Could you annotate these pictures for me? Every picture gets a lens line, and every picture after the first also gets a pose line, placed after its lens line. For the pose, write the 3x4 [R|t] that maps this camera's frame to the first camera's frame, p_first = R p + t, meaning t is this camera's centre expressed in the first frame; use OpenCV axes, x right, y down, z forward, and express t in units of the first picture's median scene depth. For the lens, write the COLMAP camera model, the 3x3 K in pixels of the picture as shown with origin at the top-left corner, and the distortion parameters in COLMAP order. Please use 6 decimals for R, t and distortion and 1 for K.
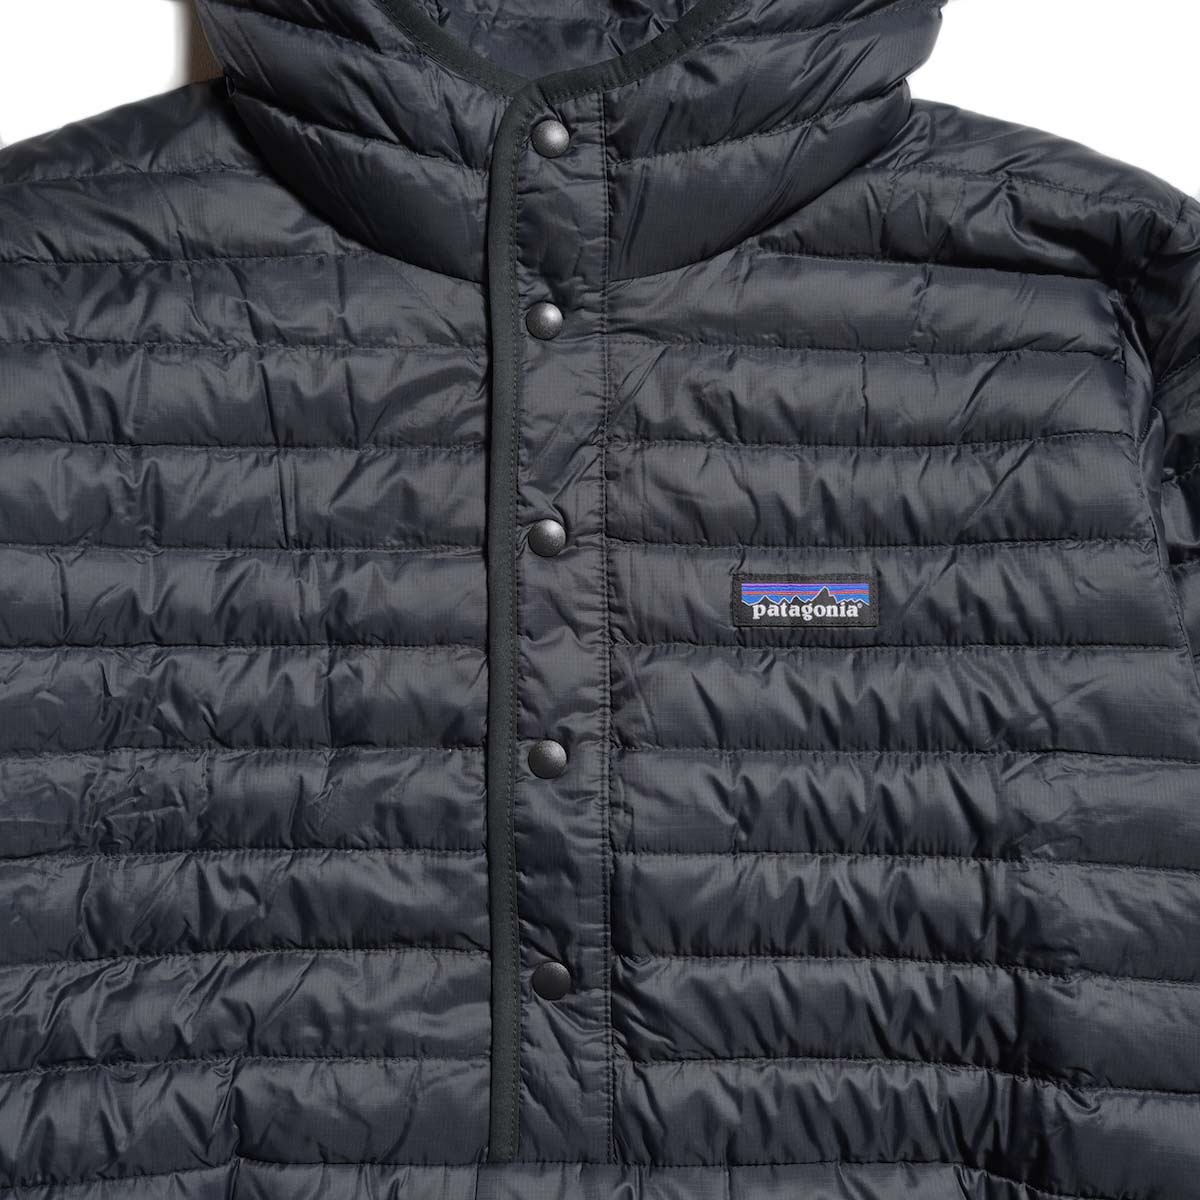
lens RADIAL K [[1500.1, 0, 600.0], [0, 1500.1, 600.0], [0, 0, 1]] dist [0.006157, 0.036806]
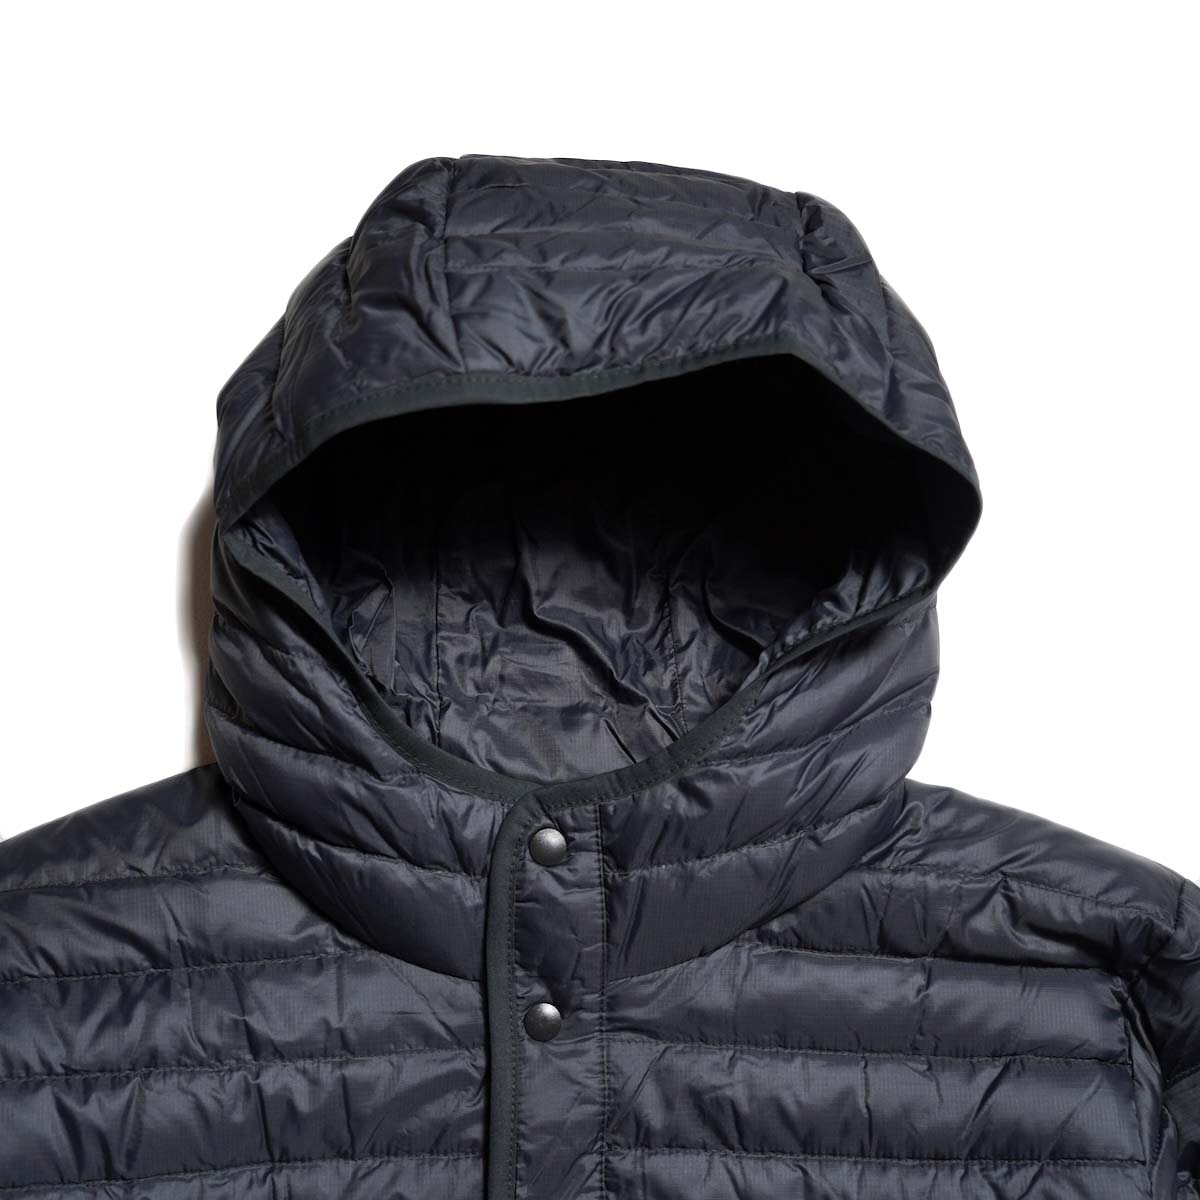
lens RADIAL K [[1500.1, 0, 600.0], [0, 1500.1, 600.0], [0, 0, 1]] dist [0.006157, 0.036806]
pose [[0.999808, -0.010923, -0.016263, 0.020402], [0.008625, 0.990785, -0.135168, -0.332952], [0.017590, 0.135002, 0.990689, -0.024462]]
